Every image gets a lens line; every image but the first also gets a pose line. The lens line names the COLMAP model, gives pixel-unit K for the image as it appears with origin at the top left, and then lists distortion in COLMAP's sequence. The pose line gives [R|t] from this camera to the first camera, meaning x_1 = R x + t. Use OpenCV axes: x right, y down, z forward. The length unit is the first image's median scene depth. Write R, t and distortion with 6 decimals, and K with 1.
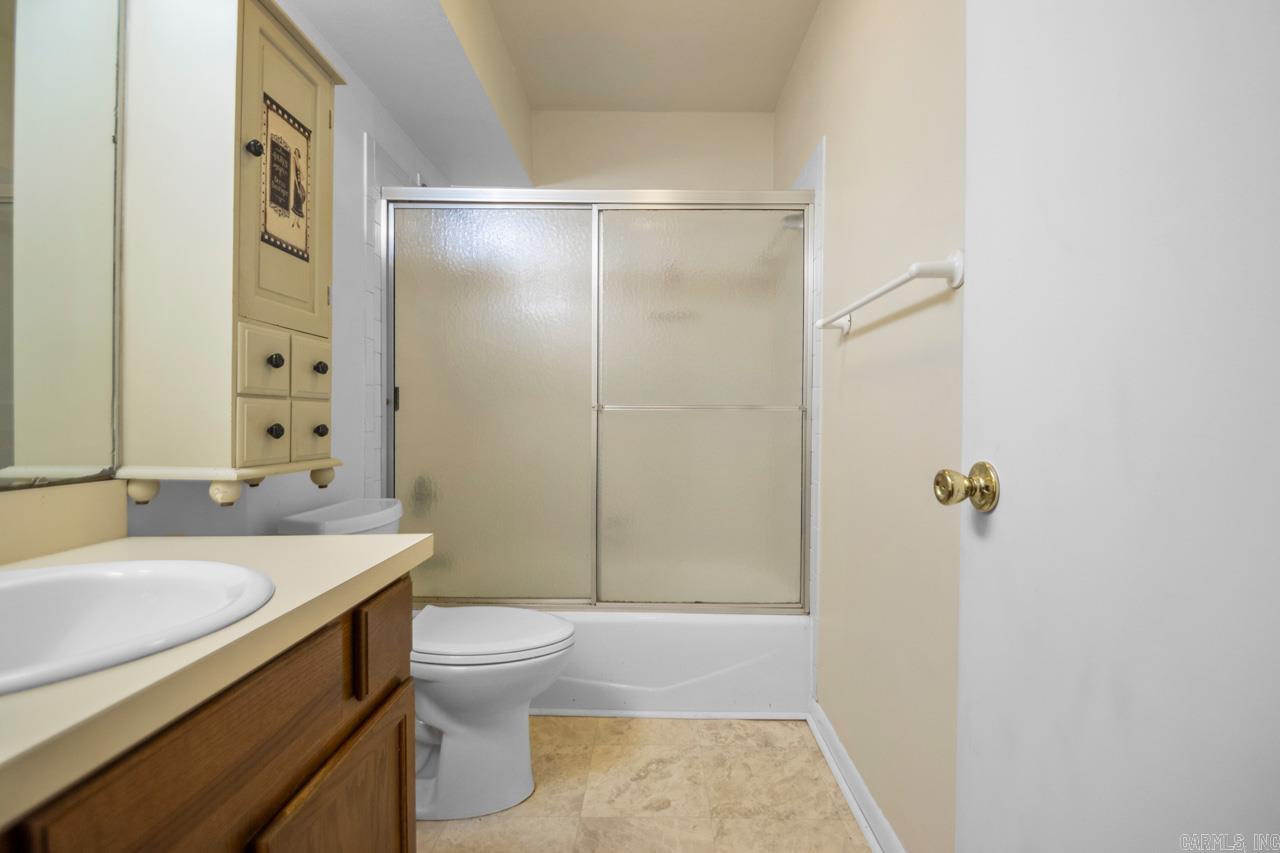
lens RADIAL K [[602.3, 0, 651.8], [0, 602.3, 422.7], [0, 0, 1]] dist [0.010627, -0.011464]
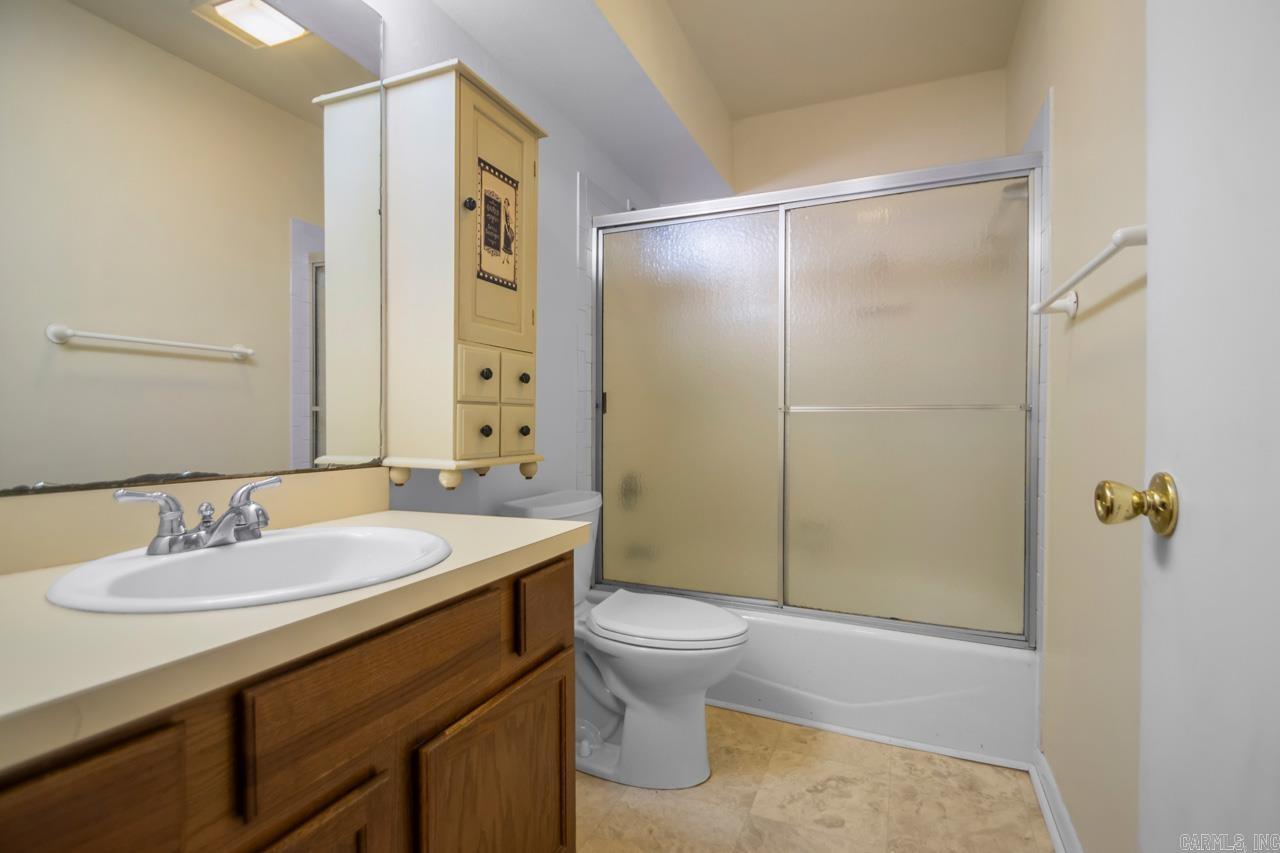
lens RADIAL K [[602.3, 0, 647.3], [0, 602.3, 422.3], [0, 0, 1]] dist [0.010627, -0.011464]
pose [[0.919784, -0.001453, -0.392422, 0.120688], [-0.000067, 0.999993, -0.003859, 0.000596], [0.392425, 0.003576, 0.919777, -0.001192]]
